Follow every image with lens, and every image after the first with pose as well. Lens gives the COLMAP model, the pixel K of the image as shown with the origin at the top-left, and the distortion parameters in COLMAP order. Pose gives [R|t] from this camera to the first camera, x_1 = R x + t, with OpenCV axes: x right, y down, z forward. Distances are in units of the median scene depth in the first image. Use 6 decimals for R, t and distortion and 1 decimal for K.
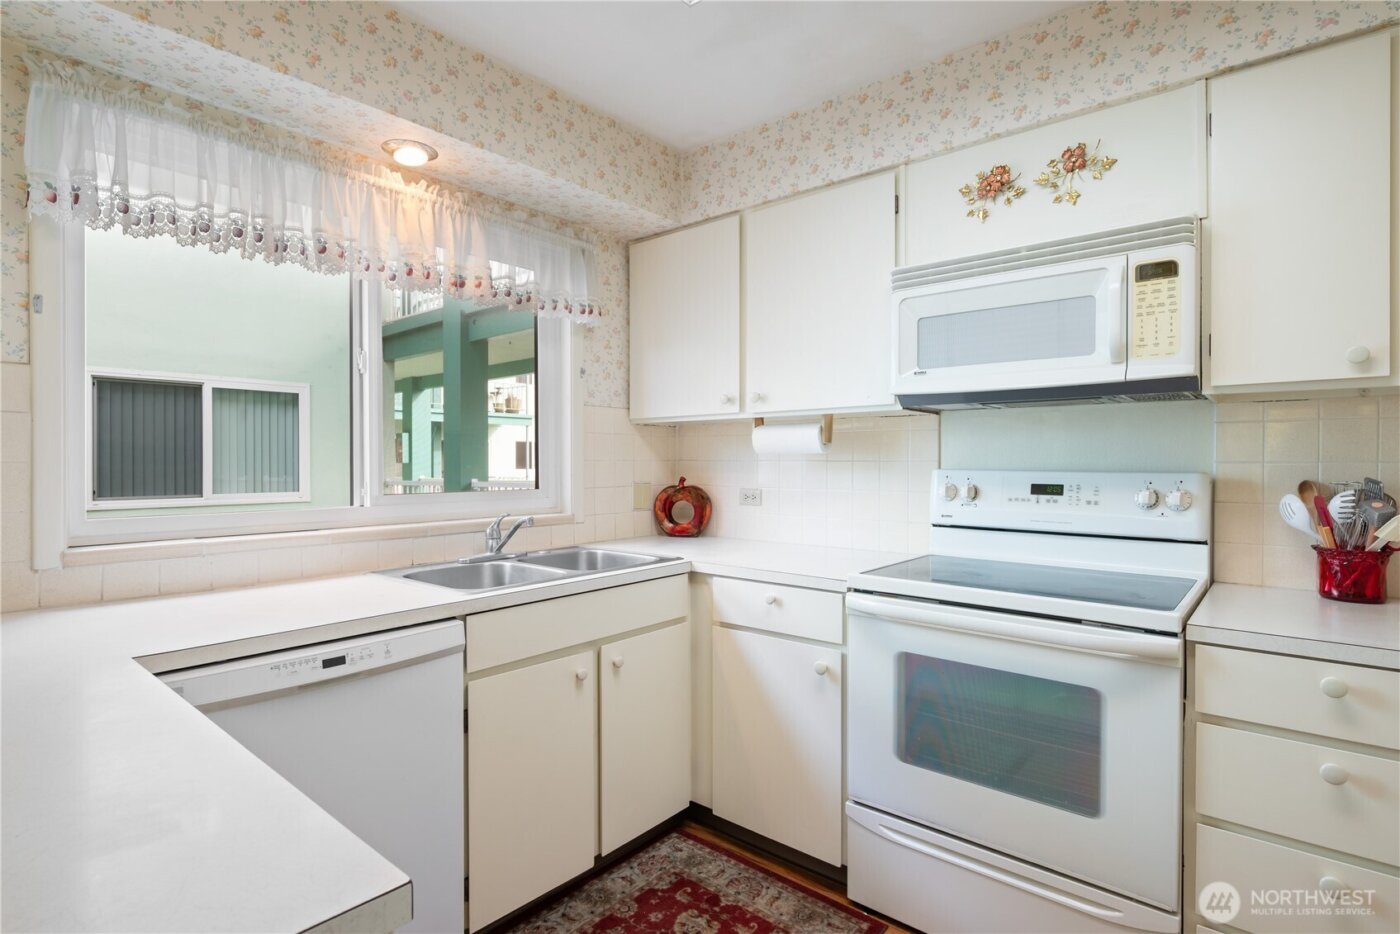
lens RADIAL K [[700.6, 0, 700.0], [0, 700.6, 467.0], [0, 0, 1]] dist [-0.000154, -0.000012]
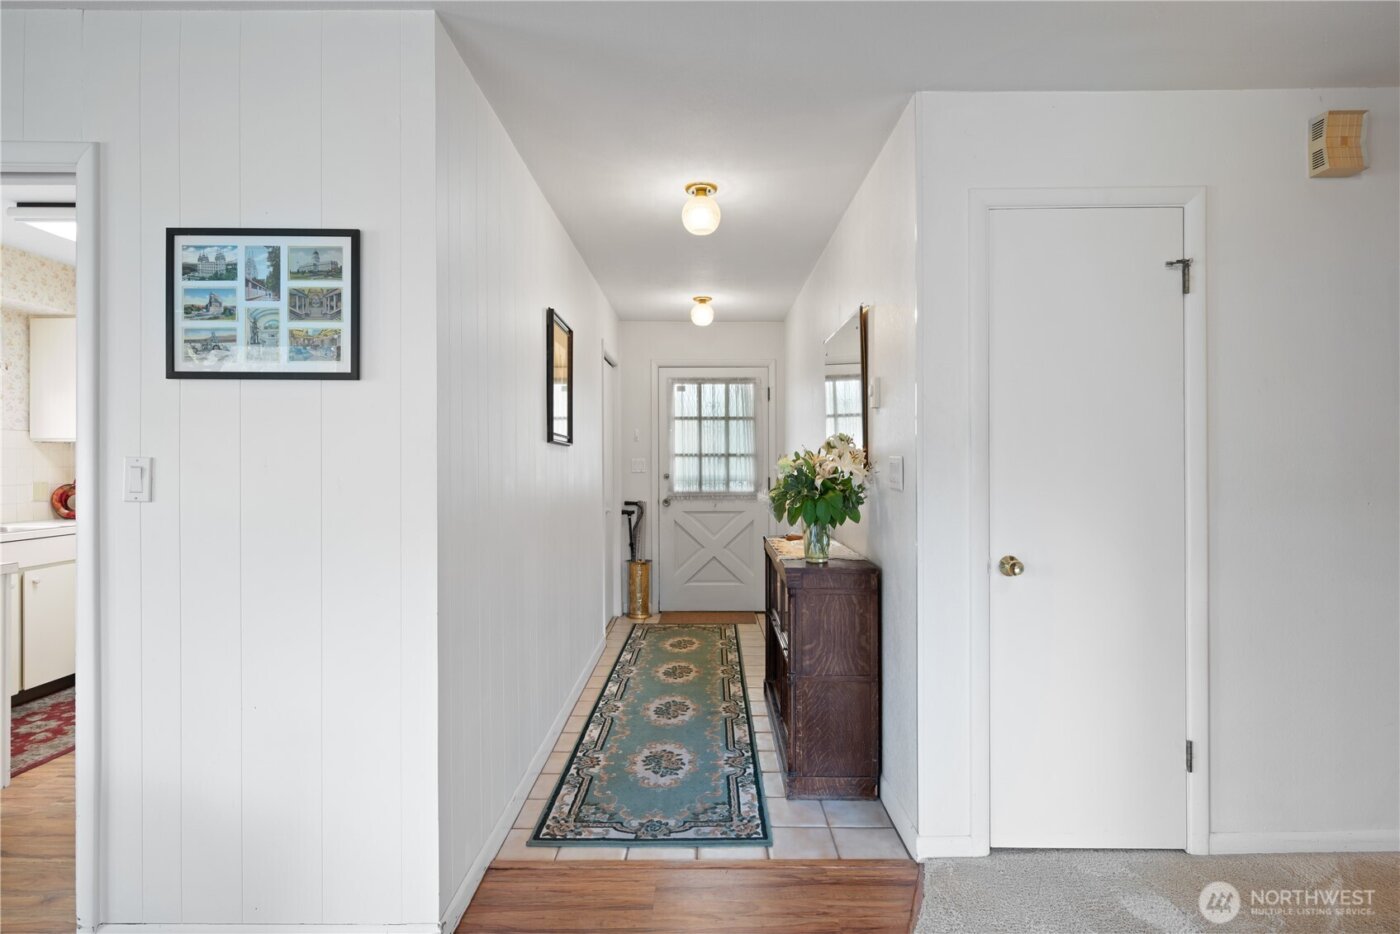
lens RADIAL K [[746.4, 0, 700.0], [0, 746.4, 467.0], [0, 0, 1]] dist [-0.002140, -0.001146]
pose [[0.766697, 0.000759, 0.642009, -0.026918], [0.003462, 0.999980, -0.005316, 0.003679], [-0.642000, 0.006298, 0.766679, -1.059614]]
